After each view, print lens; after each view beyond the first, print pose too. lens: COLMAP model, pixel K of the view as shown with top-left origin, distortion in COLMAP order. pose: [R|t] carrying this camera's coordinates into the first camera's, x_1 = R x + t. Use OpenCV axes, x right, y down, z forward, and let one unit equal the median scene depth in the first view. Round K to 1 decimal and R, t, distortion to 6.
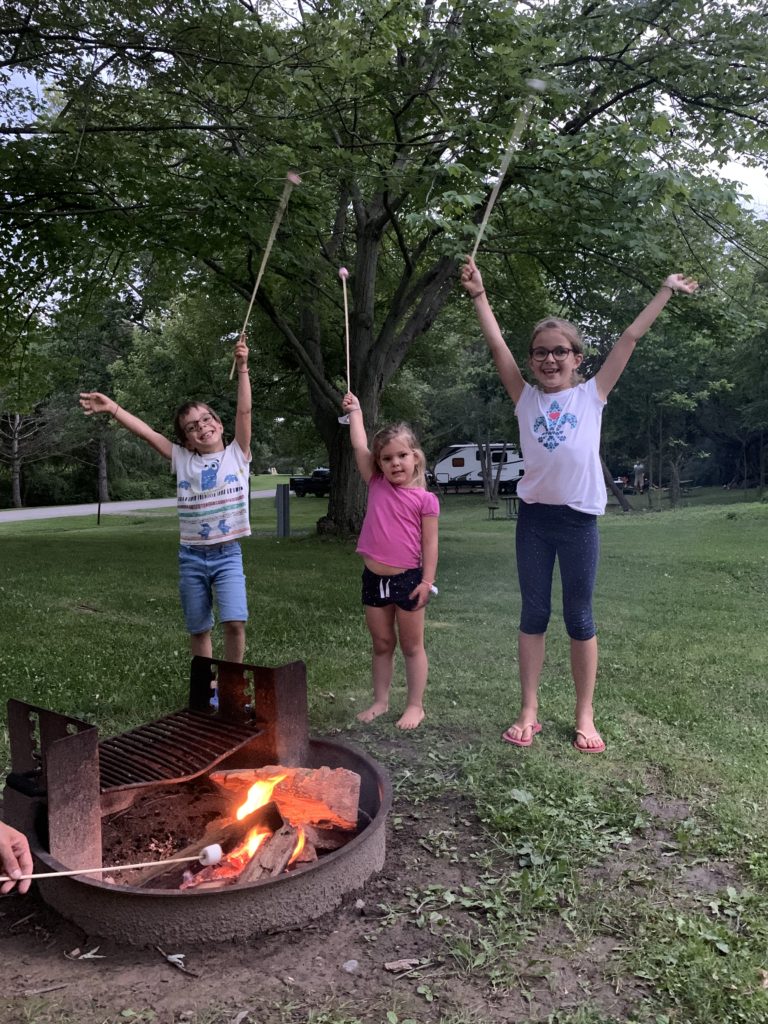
lens RADIAL K [[847.1, 0, 384.0], [0, 847.1, 512.0], [0, 0, 1]] dist [0.035167, -0.002547]
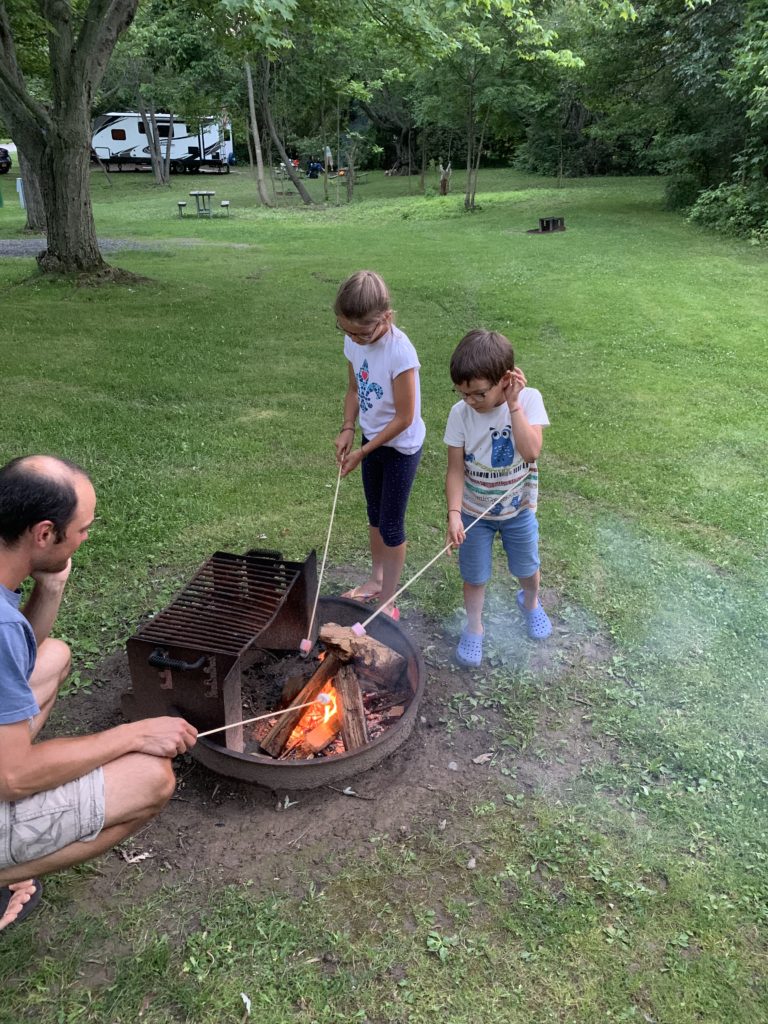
lens RADIAL K [[838.6, 0, 384.0], [0, 838.6, 512.0], [0, 0, 1]] dist [-0.011502, -0.007185]
pose [[0.892063, -0.169440, 0.418944, -0.124229], [-0.028704, 0.903932, 0.426712, -0.100278], [-0.450999, -0.392679, 0.801501, -0.010142]]
